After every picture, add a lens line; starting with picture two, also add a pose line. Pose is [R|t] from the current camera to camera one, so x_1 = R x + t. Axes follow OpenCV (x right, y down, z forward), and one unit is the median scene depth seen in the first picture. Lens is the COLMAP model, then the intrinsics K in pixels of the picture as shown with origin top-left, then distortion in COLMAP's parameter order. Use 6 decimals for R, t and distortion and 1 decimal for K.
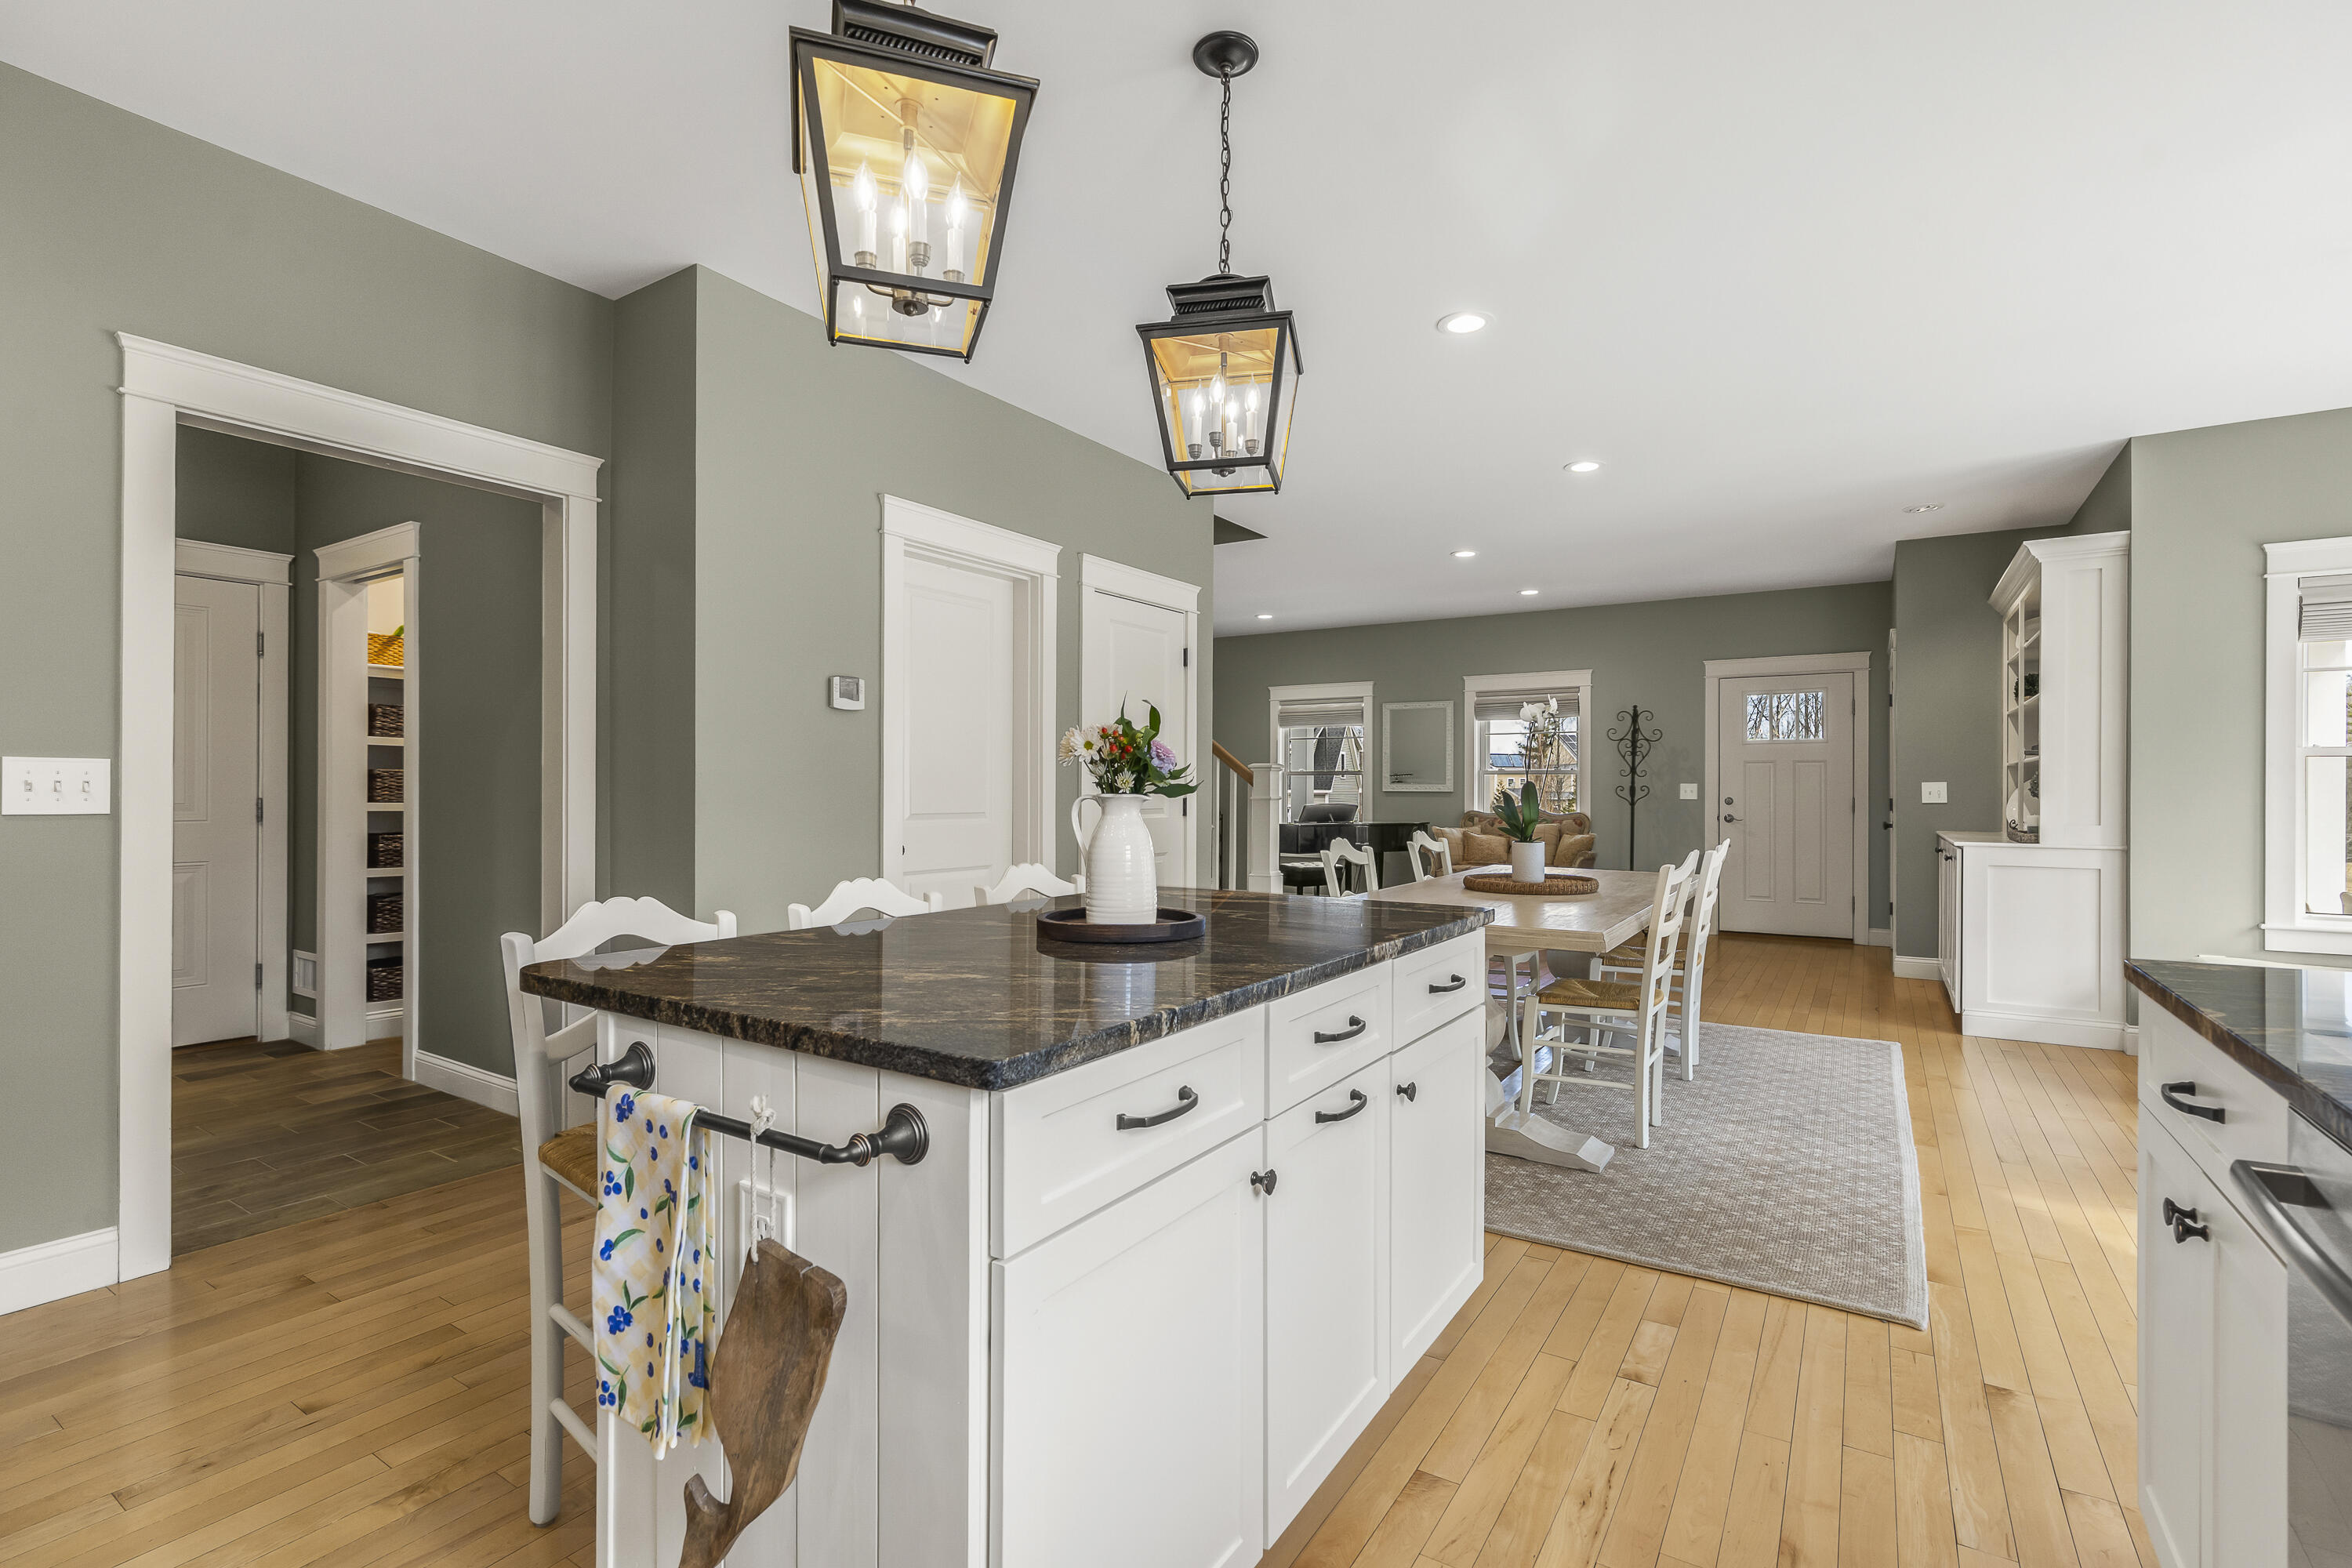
lens RADIAL K [[1082.1, 0, 1176.0], [0, 1082.1, 784.0], [0, 0, 1]] dist [-0.001849, -0.000015]
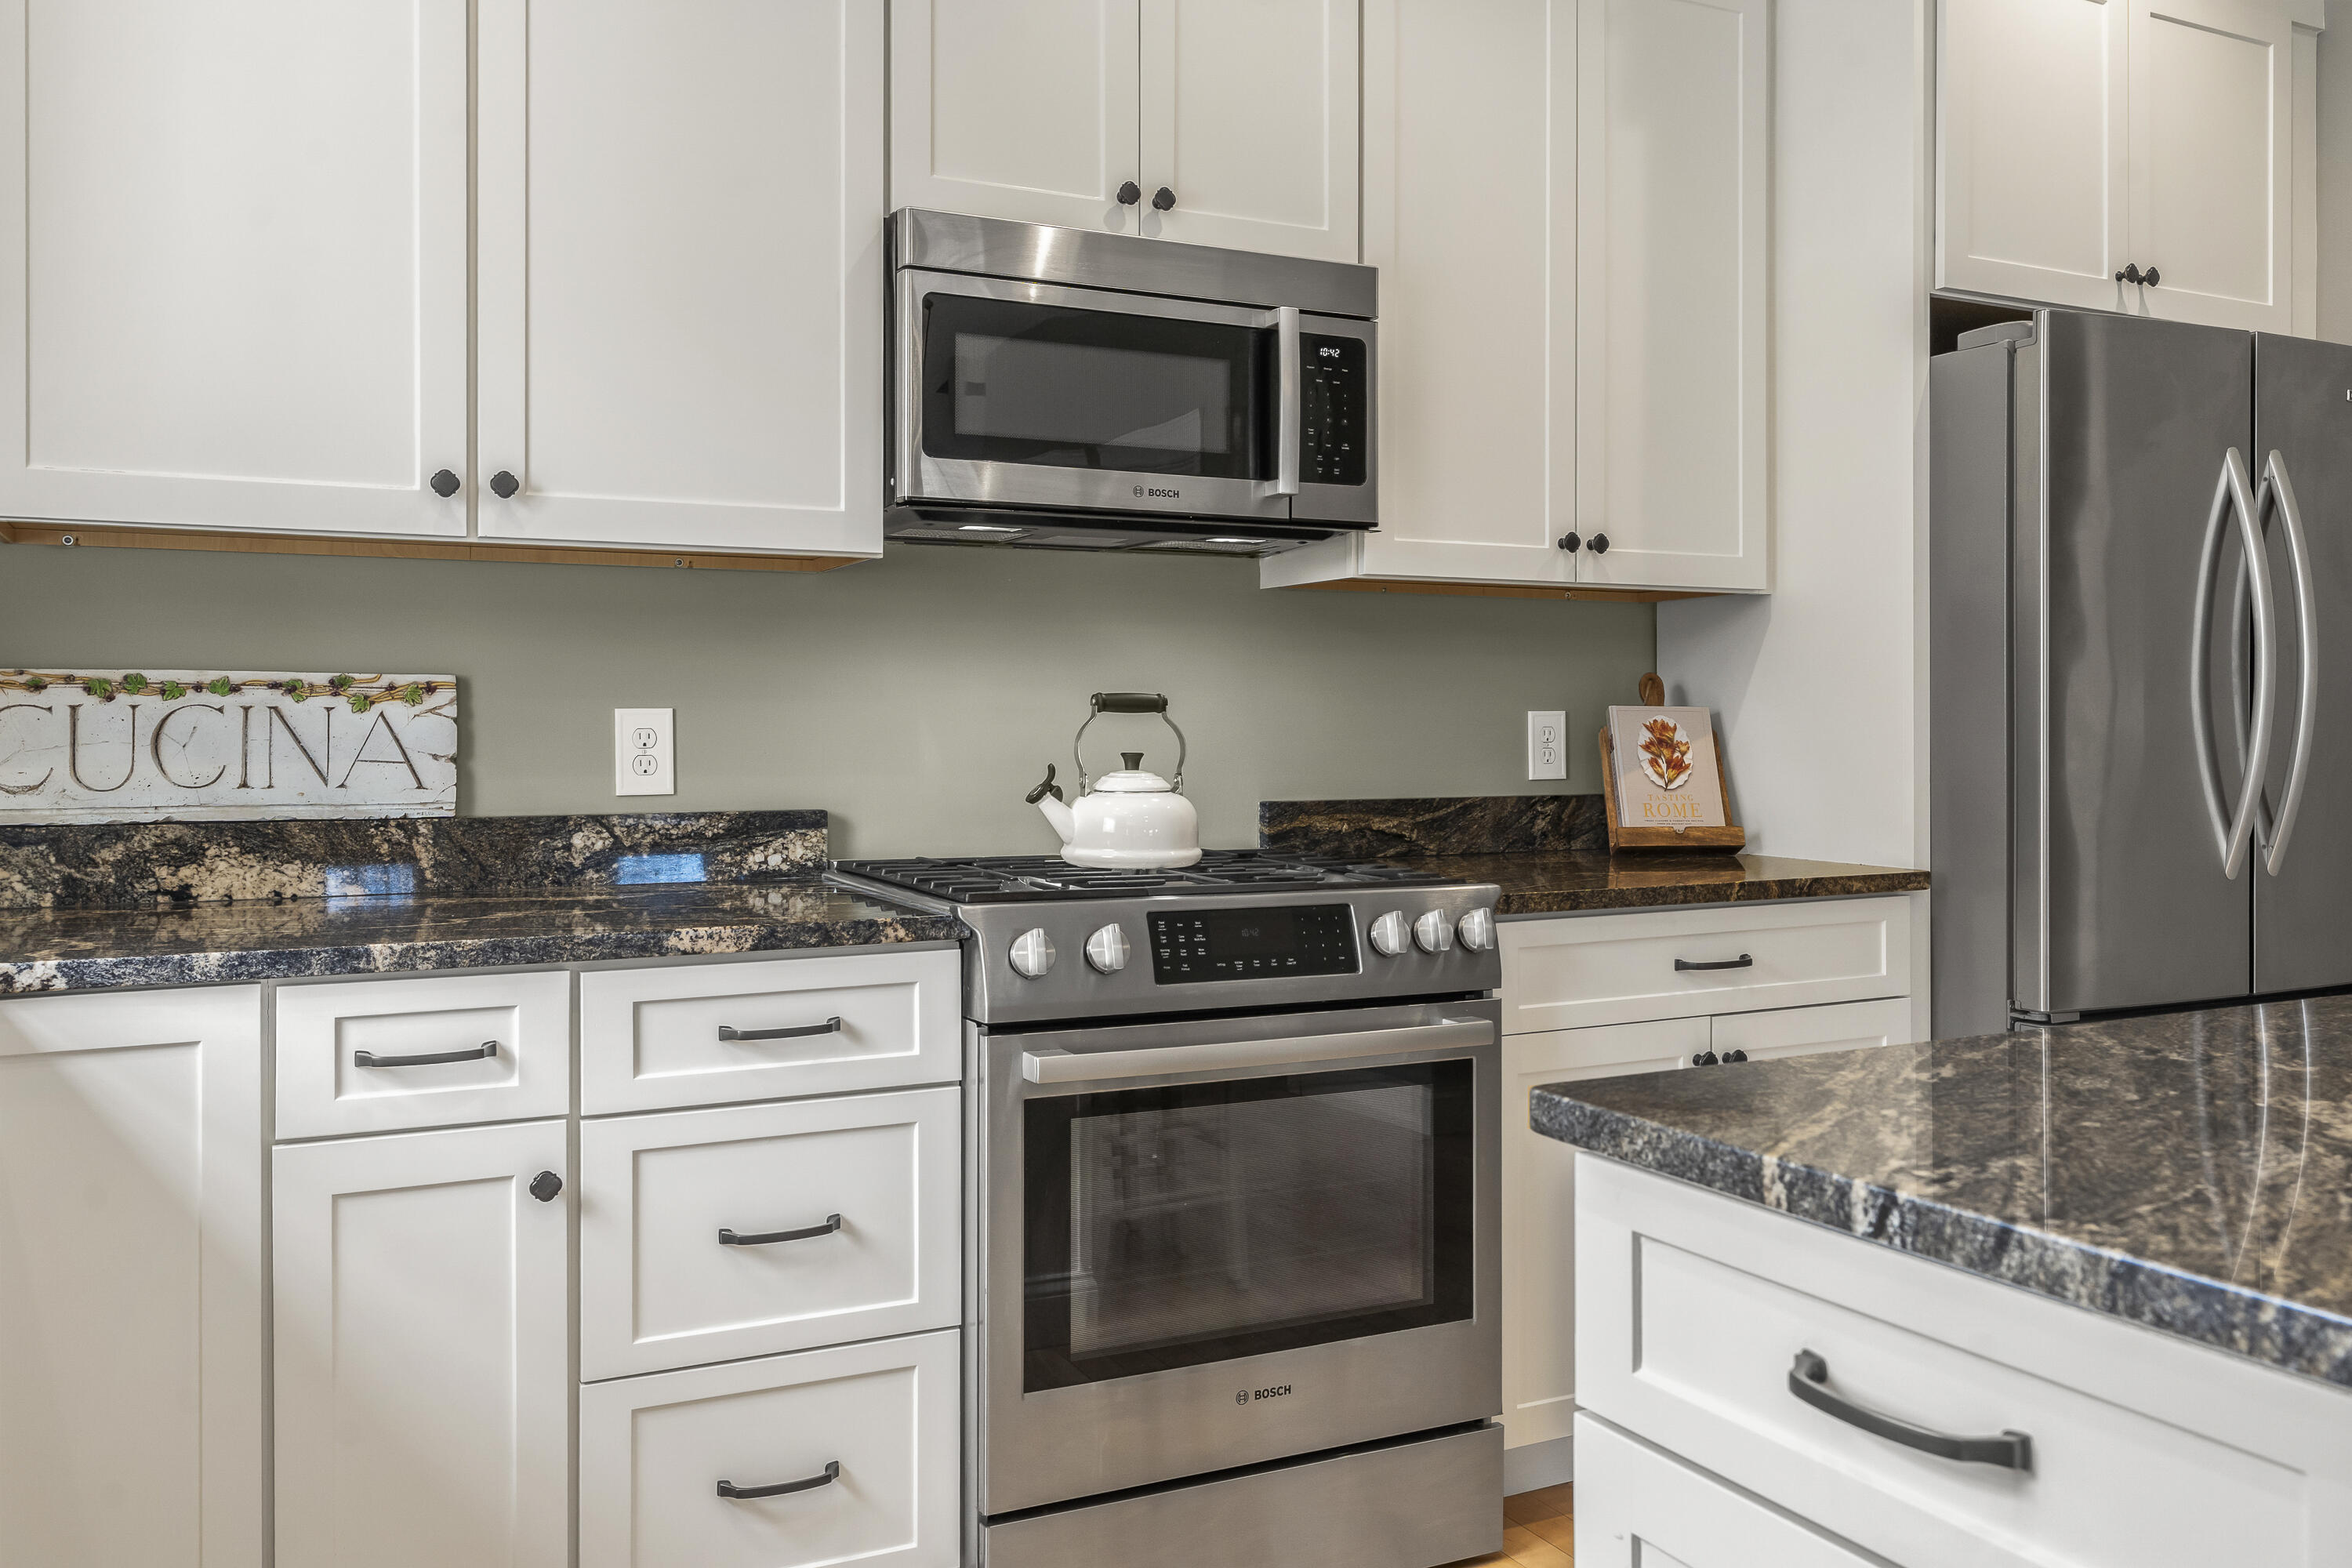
lens RADIAL K [[1860.3, 0, 1180.1], [0, 1860.3, 726.6], [0, 0, 1]] dist [0.001337, 0.001208]
pose [[-0.510667, -0.004111, -0.859769, 0.113614], [0.005433, 0.999953, -0.008008, 0.004298], [0.859762, -0.008760, -0.510620, 0.167101]]
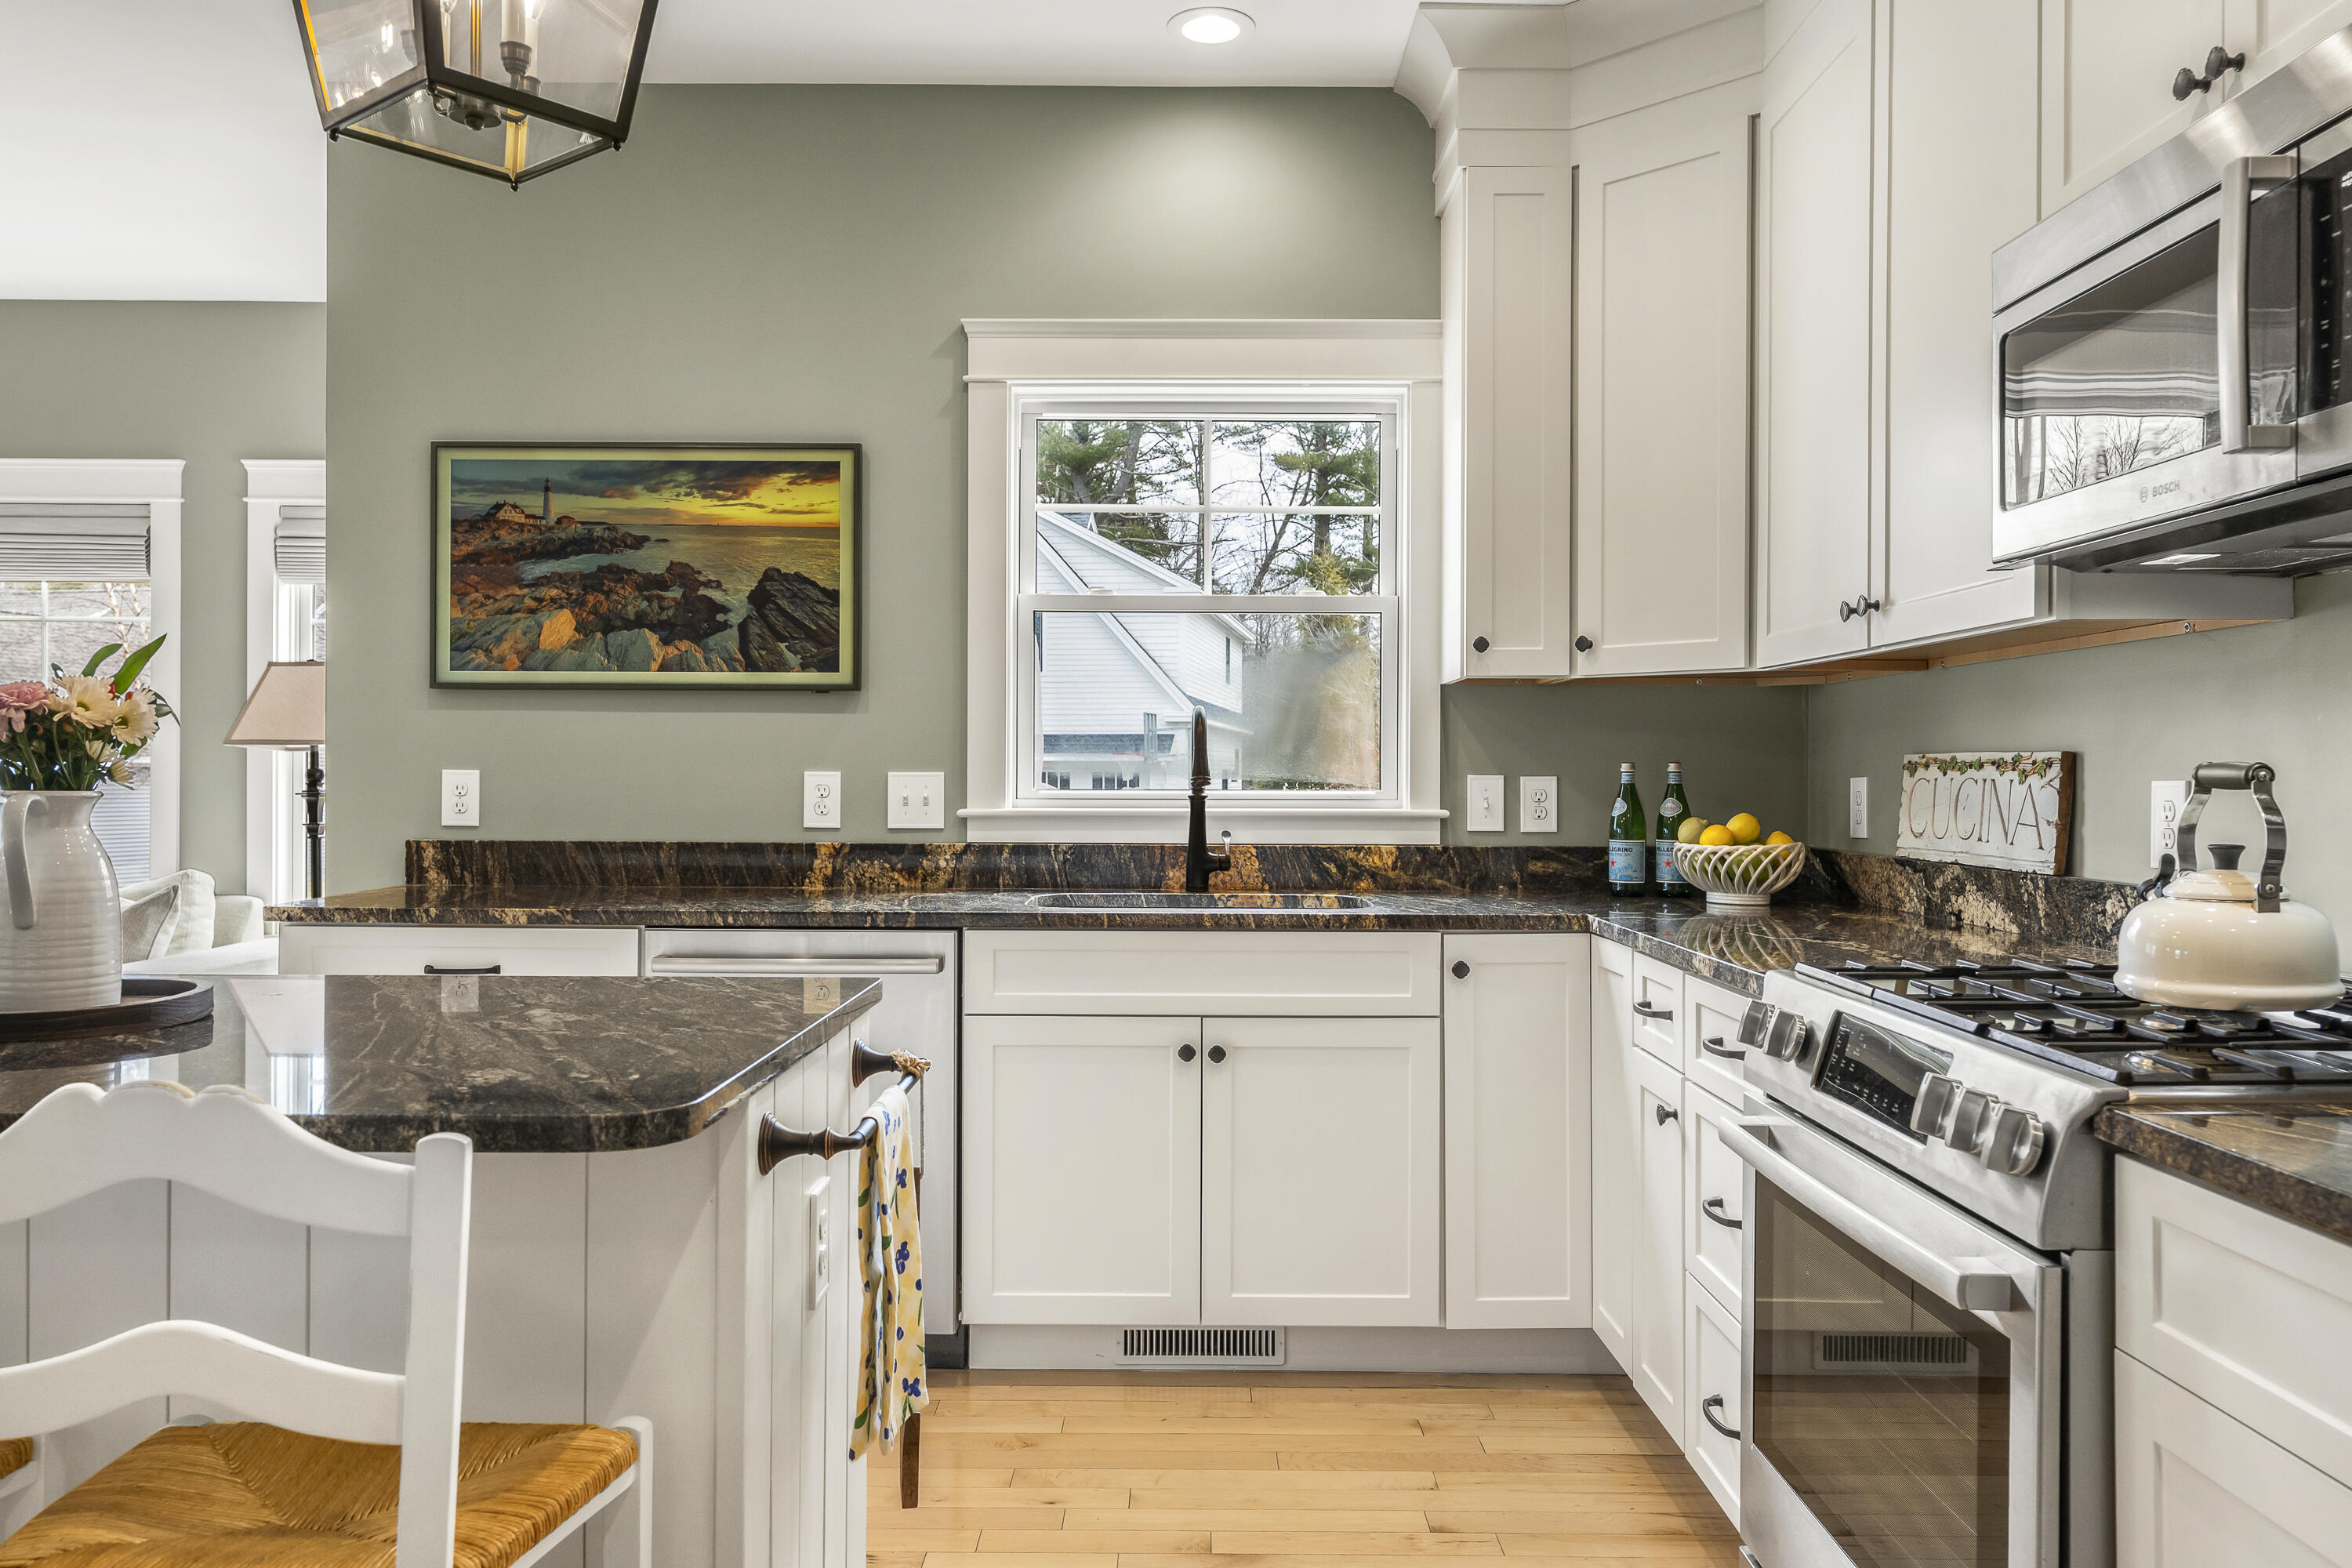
lens RADIAL K [[1704.8, 0, 1183.5], [0, 1704.8, 780.8], [0, 0, 1]] dist [0.002618, 0.004112]
pose [[-0.537471, -0.008467, 0.843240, -0.259879], [-0.011724, 0.999928, 0.002568, -0.000494], [-0.843201, -0.008506, -0.537532, 0.218032]]
